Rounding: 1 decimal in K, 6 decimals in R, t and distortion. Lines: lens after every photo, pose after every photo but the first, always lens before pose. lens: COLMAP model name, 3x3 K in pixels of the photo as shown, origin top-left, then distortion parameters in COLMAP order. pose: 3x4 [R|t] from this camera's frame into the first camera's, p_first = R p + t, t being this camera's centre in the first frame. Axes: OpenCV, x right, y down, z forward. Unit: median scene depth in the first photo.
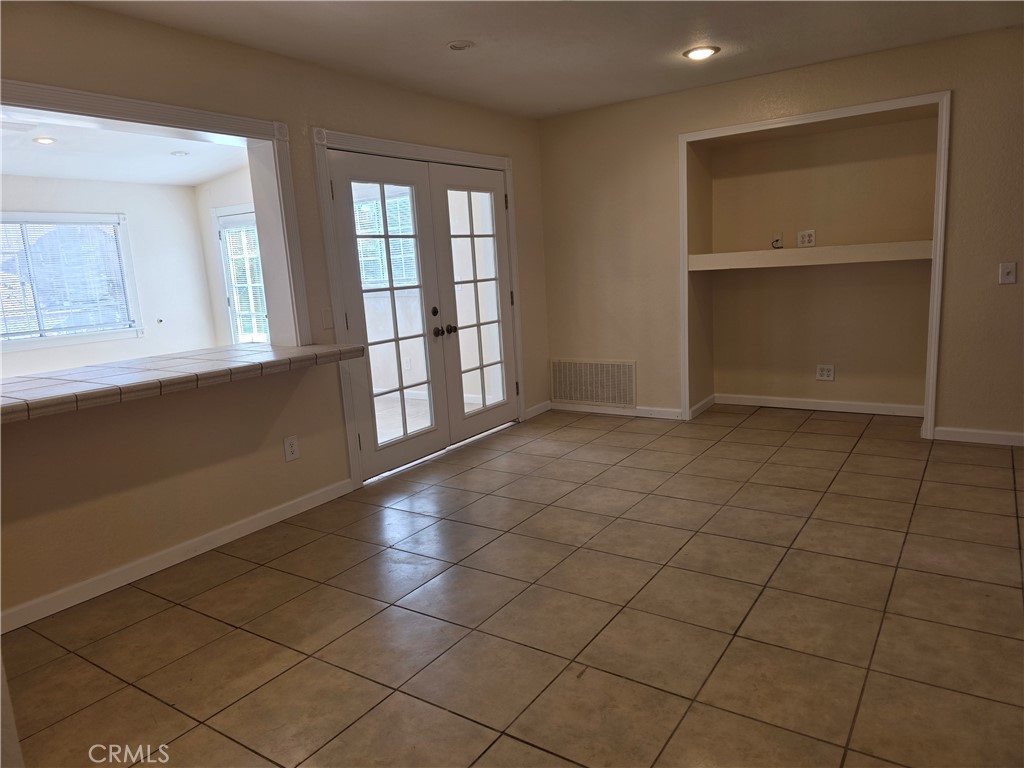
lens RADIAL K [[687.1, 0, 509.3], [0, 687.1, 387.2], [0, 0, 1]] dist [0.054485, -0.051655]
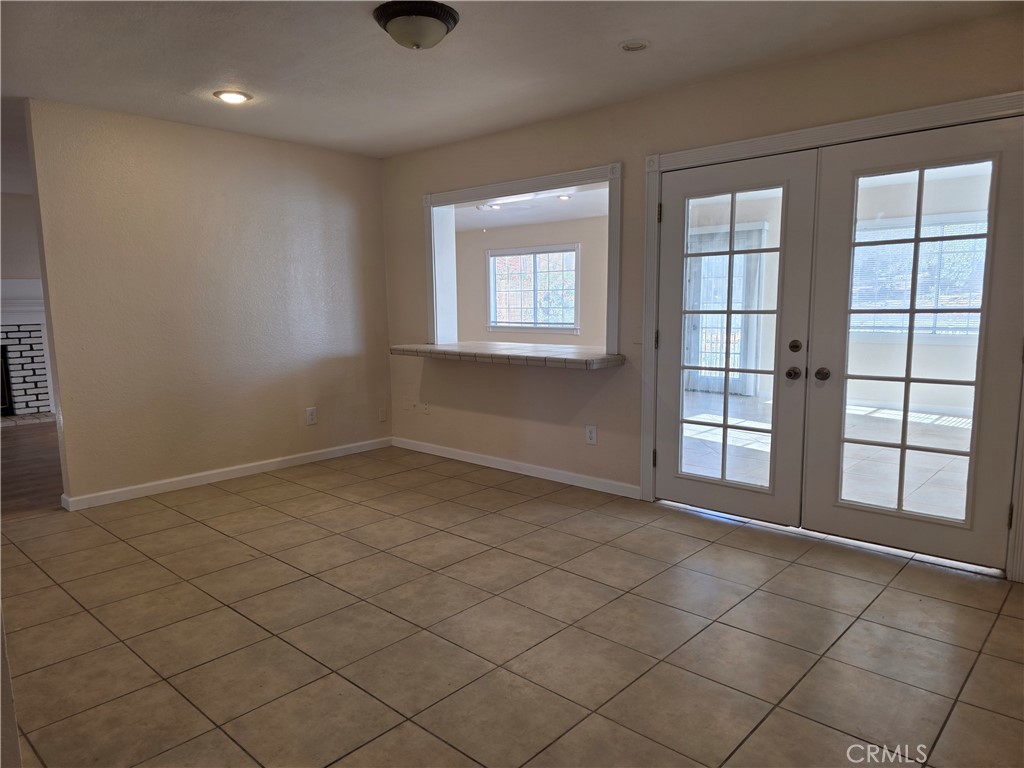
lens RADIAL K [[696.7, 0, 507.7], [0, 696.7, 395.2], [0, 0, 1]] dist [0.042169, -0.046896]
pose [[-0.152207, 0.197903, -0.968332, 0.865932], [-0.155492, 0.962752, 0.221204, -0.222346], [0.976041, 0.184237, -0.115765, 0.980115]]
